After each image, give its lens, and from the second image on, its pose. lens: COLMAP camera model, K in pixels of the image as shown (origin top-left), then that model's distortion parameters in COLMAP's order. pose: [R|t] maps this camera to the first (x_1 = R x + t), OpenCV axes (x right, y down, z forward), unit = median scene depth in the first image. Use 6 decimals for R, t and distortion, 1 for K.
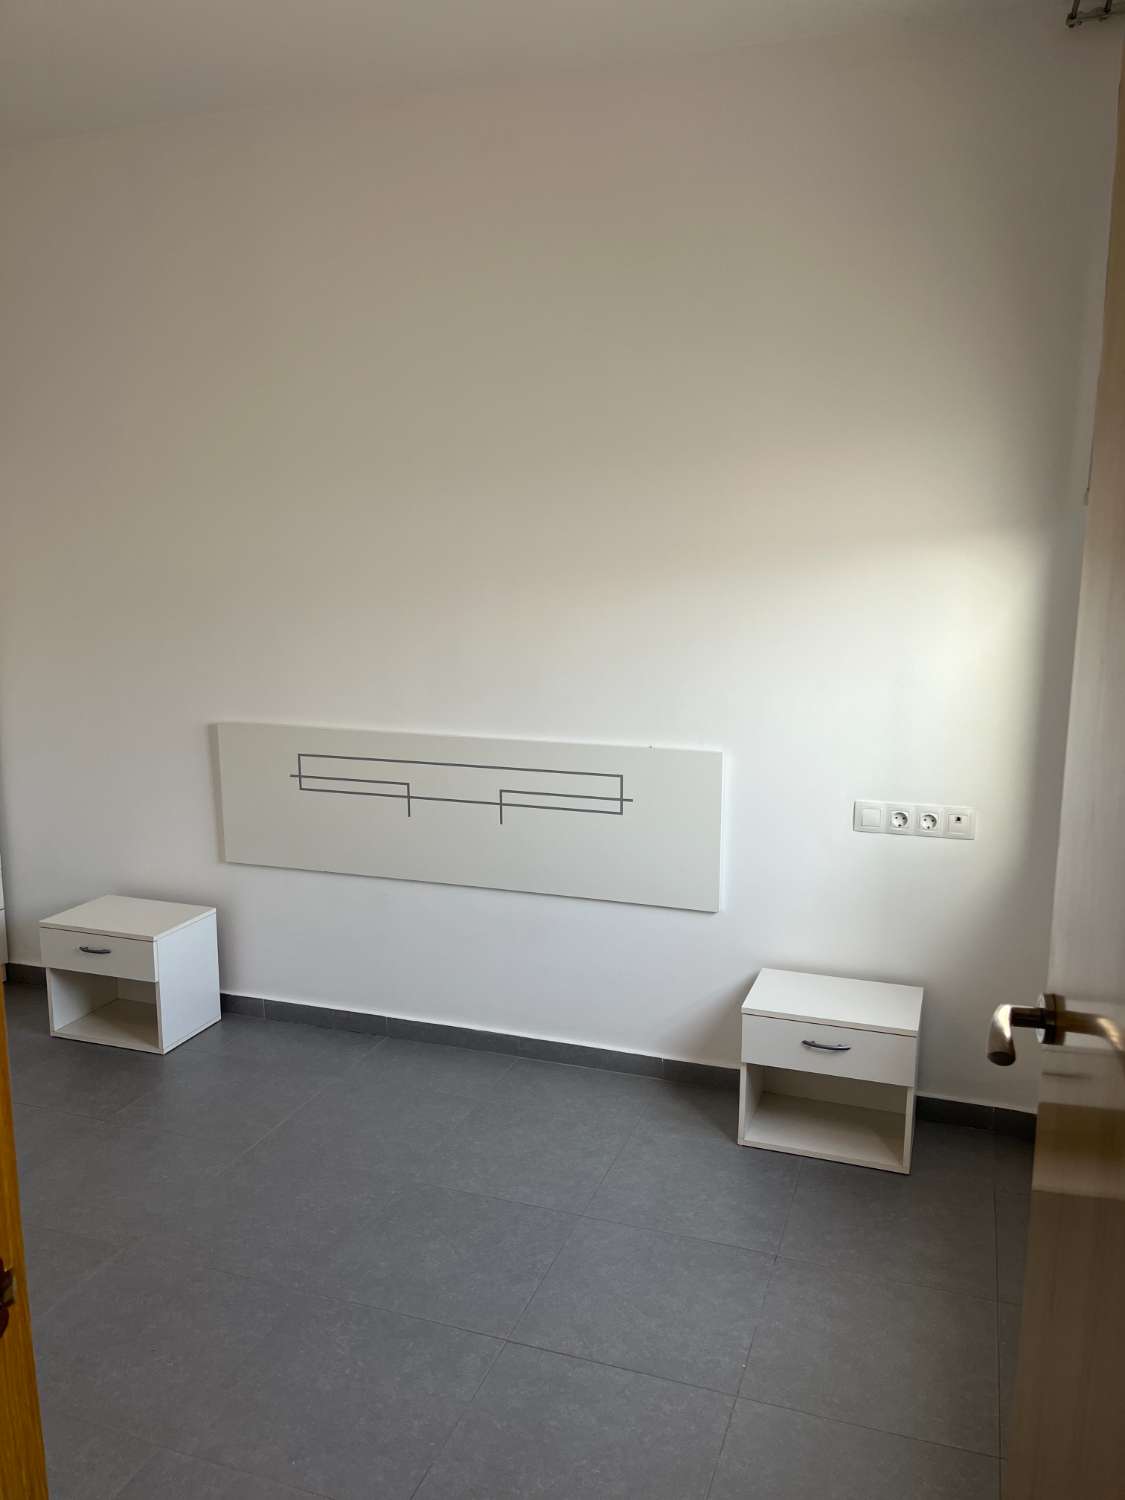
lens RADIAL K [[1153.5, 0, 569.7], [0, 1153.5, 760.5], [0, 0, 1]] dist [0.071739, -0.097169]
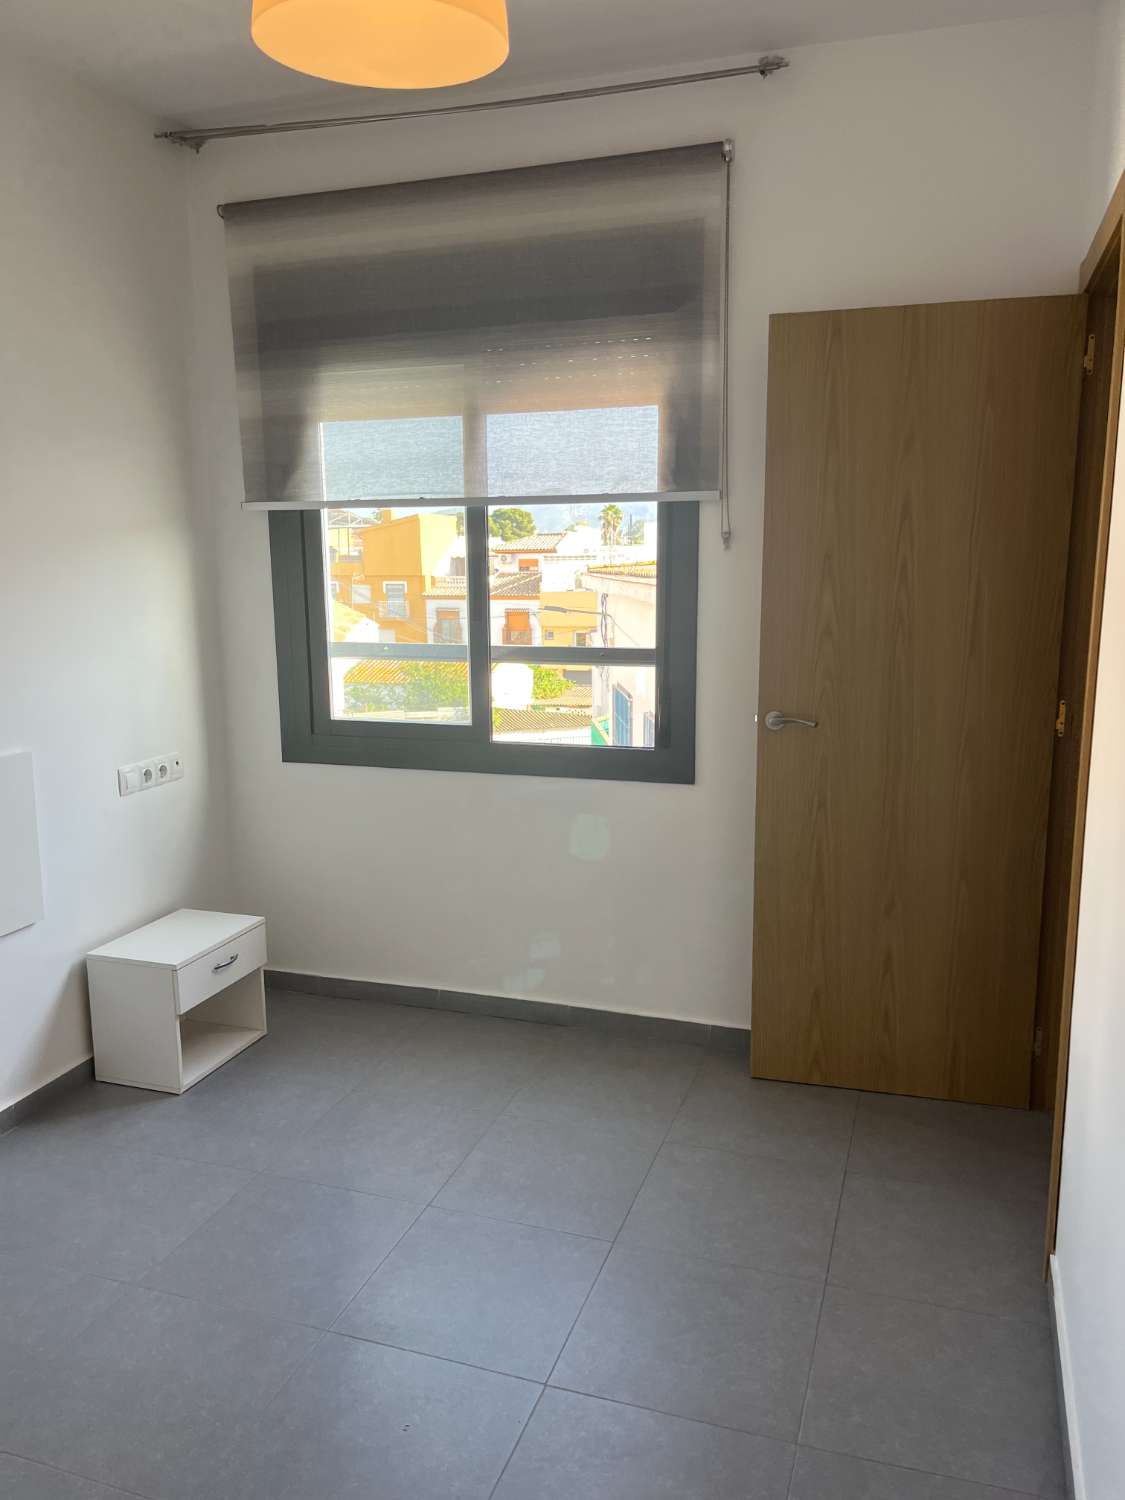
lens RADIAL K [[1153.5, 0, 569.7], [0, 1153.5, 760.5], [0, 0, 1]] dist [0.071739, -0.097169]
pose [[-0.007701, -0.188265, 0.982088, -0.656614], [0.182705, 0.965320, 0.186484, -0.078933], [-0.983138, 0.180869, 0.026964, 0.429907]]
